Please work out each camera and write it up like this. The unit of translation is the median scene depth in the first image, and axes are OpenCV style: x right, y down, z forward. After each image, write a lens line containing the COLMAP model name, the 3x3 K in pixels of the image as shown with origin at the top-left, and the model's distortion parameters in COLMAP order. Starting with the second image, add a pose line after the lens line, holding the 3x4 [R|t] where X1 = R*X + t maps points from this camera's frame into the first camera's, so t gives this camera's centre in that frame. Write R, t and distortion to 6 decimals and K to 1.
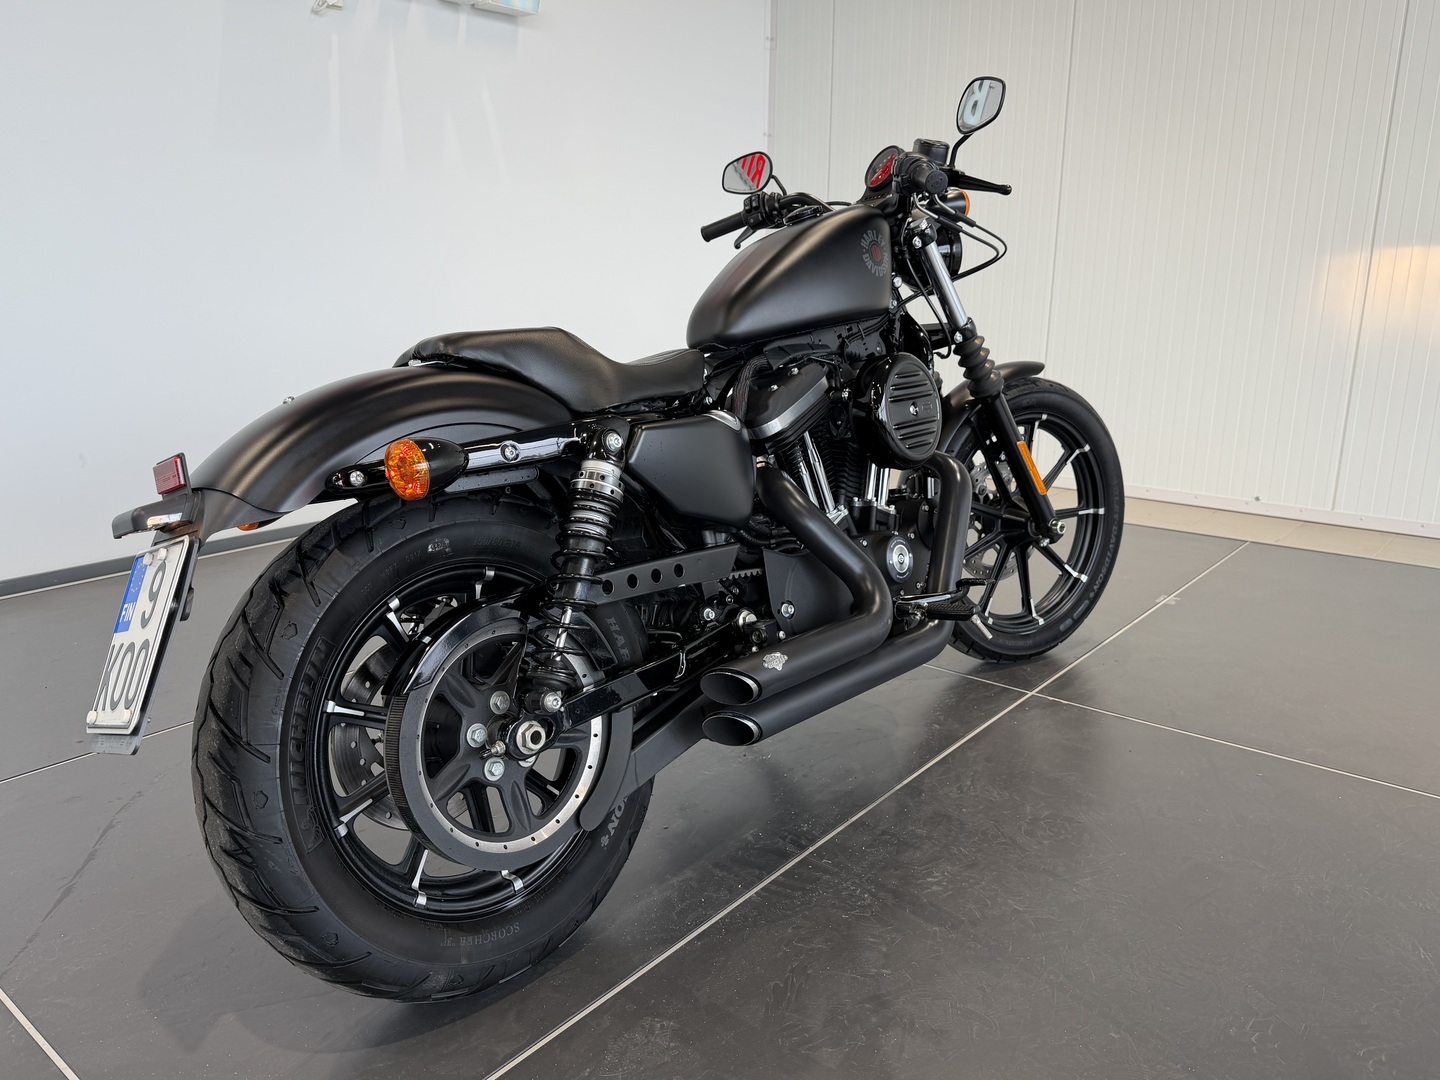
lens RADIAL K [[1075.1, 0, 720.0], [0, 1075.1, 540.0], [0, 0, 1]] dist [0.171358, -0.364869]
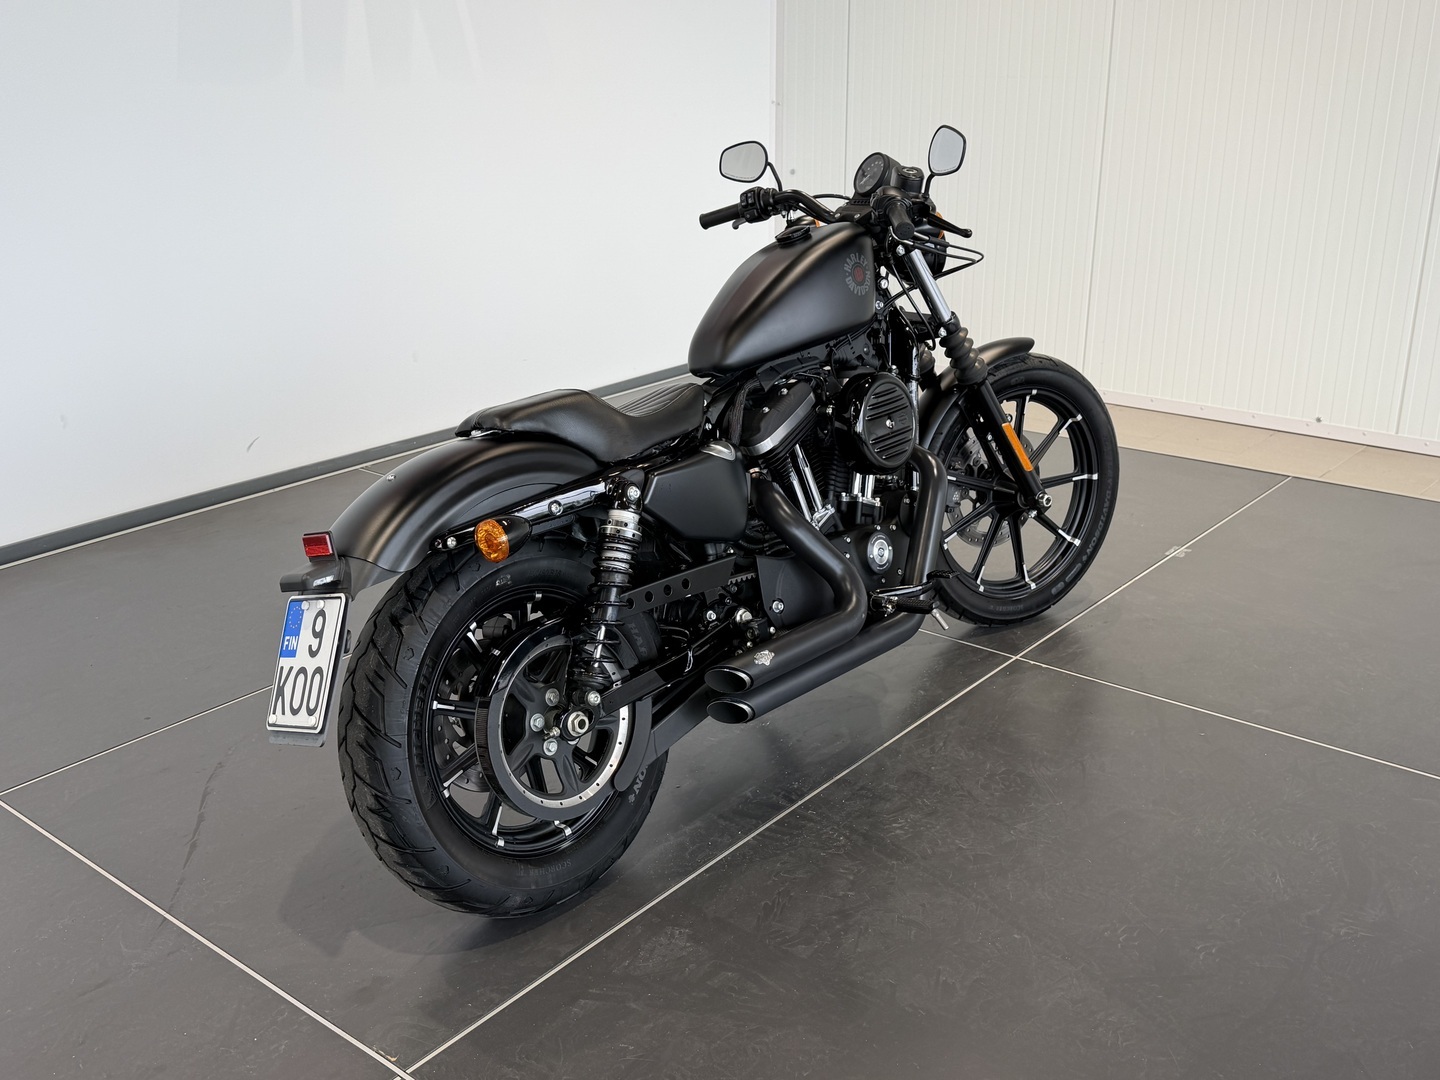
lens RADIAL K [[1437.7, 0, 720.0], [0, 1437.7, 540.0], [0, 0, 1]] dist [0.151947, -0.258368]
pose [[0.999820, -0.014864, -0.011752, 0.021228], [0.015927, 0.995228, 0.096264, -0.181206], [0.010265, -0.096434, 0.995286, -0.637156]]
